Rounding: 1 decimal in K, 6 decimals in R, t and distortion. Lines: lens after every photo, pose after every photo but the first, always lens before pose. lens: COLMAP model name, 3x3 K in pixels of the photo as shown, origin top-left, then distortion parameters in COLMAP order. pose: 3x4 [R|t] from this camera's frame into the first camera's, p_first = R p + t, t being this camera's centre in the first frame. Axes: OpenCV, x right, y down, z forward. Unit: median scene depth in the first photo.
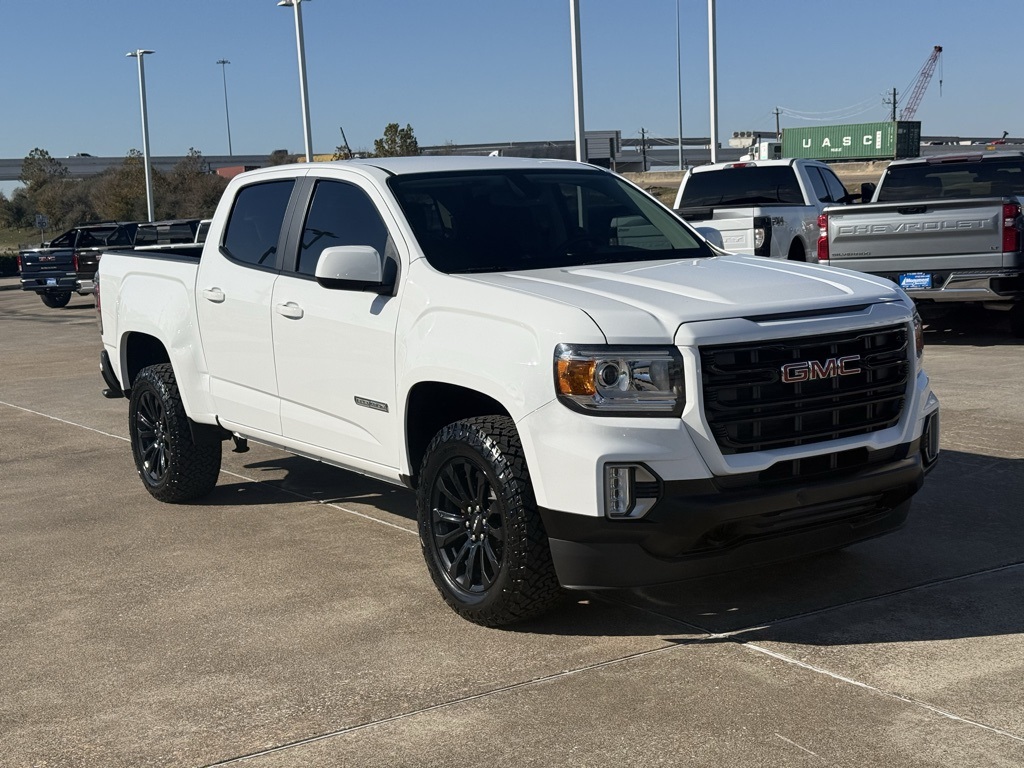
lens RADIAL K [[1430.2, 0, 520.8], [0, 1430.2, 392.2], [0, 0, 1]] dist [0.117256, 0.000000]
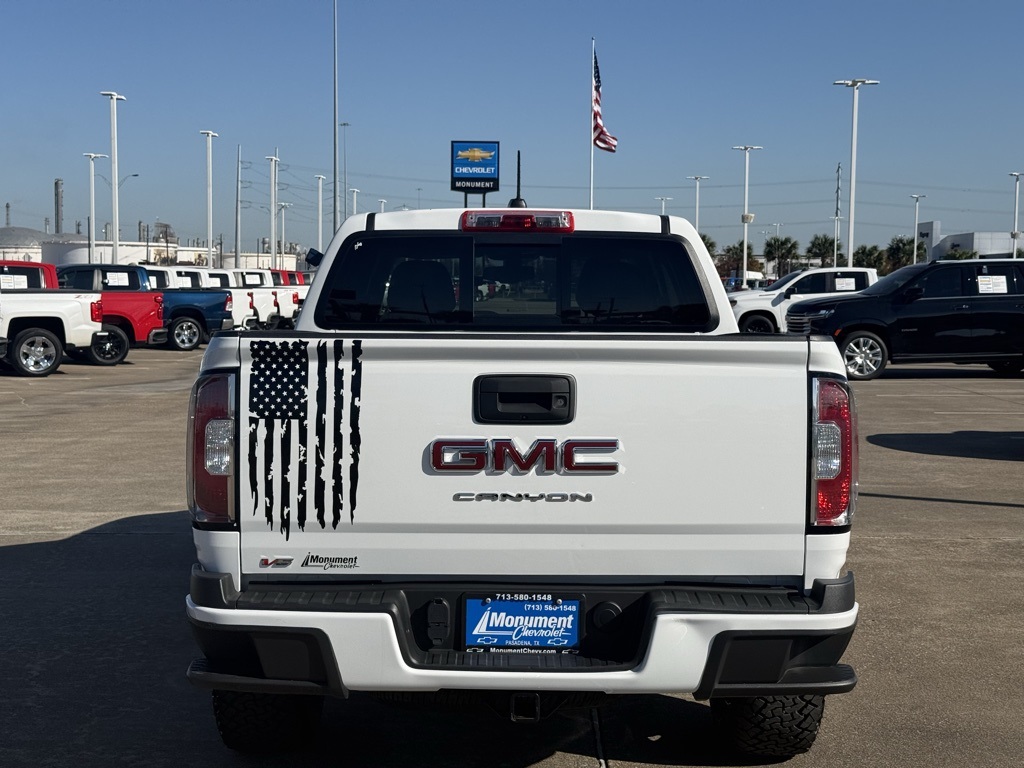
lens RADIAL K [[1430.2, 0, 518.3], [0, 1430.2, 374.4], [0, 0, 1]] dist [0.117256, 0.000000]
pose [[-0.839418, 0.006316, 0.543450, -0.757851], [0.096851, 0.985666, 0.138142, -0.263418], [-0.534787, 0.168593, -0.827997, 2.418211]]
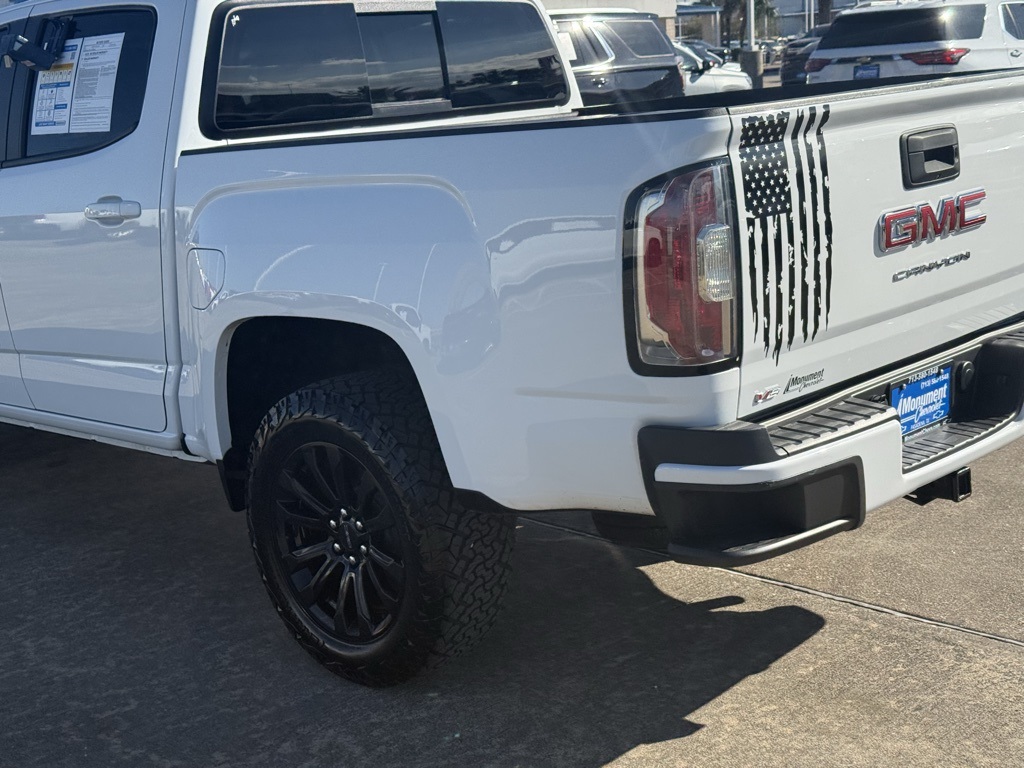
lens RADIAL K [[1430.2, 0, 526.7], [0, 1430.2, 386.2], [0, 0, 1]] dist [0.117256, 0.000000]
pose [[-0.968129, 0.157847, -0.194451, -0.068857], [0.083308, 0.935144, 0.344335, -0.293379], [0.236192, 0.317161, -0.918489, 2.410669]]
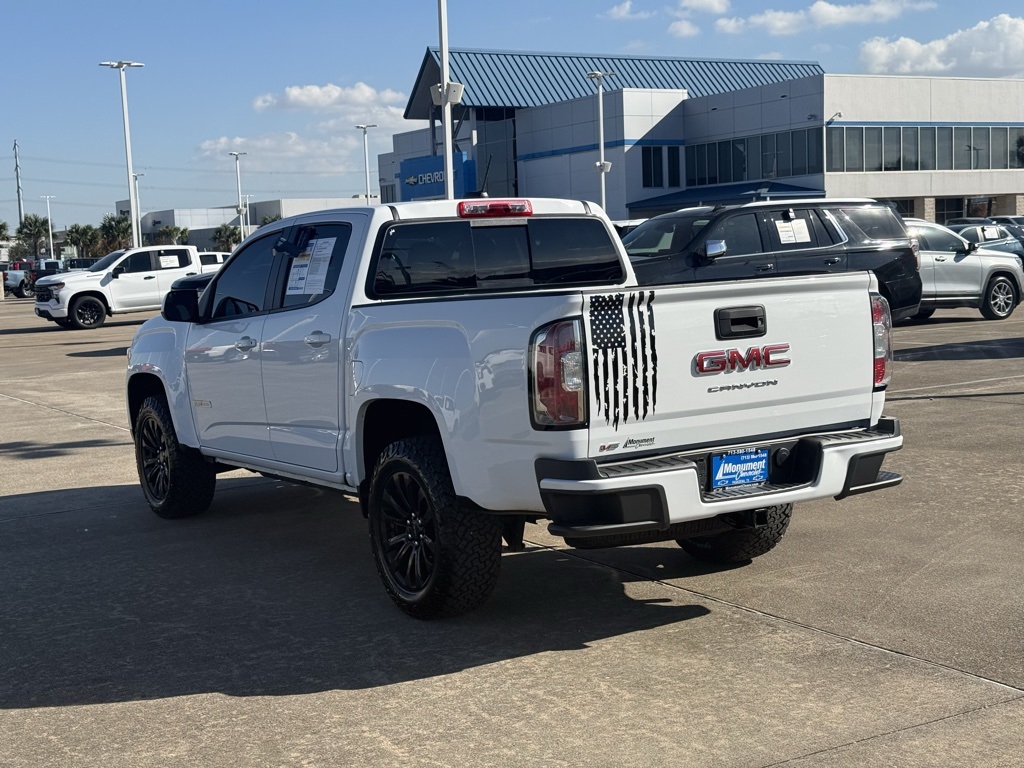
lens RADIAL K [[1430.2, 0, 506.0], [0, 1430.2, 381.3], [0, 0, 1]] dist [0.117256, 0.000000]
pose [[-0.995278, 0.088224, 0.040468, -0.243211], [0.094802, 0.973041, 0.210246, -0.355400], [-0.020829, 0.213090, -0.976811, 2.908483]]
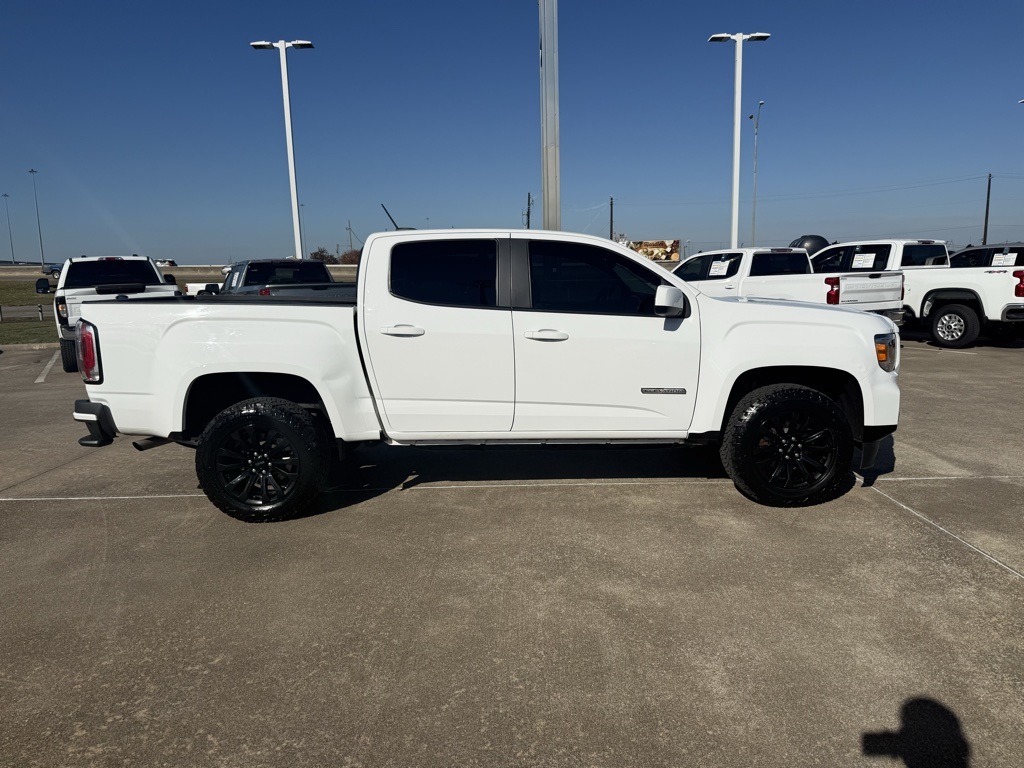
lens RADIAL K [[717.2, 0, 516.2], [0, 717.2, 380.3], [0, 0, 1]] dist [0.052399, -0.026778]
pose [[0.544343, -0.087315, 0.834306, -0.953379], [0.102097, 0.994070, 0.037422, -0.054728], [-0.832626, 0.064810, 0.550030, 0.833367]]
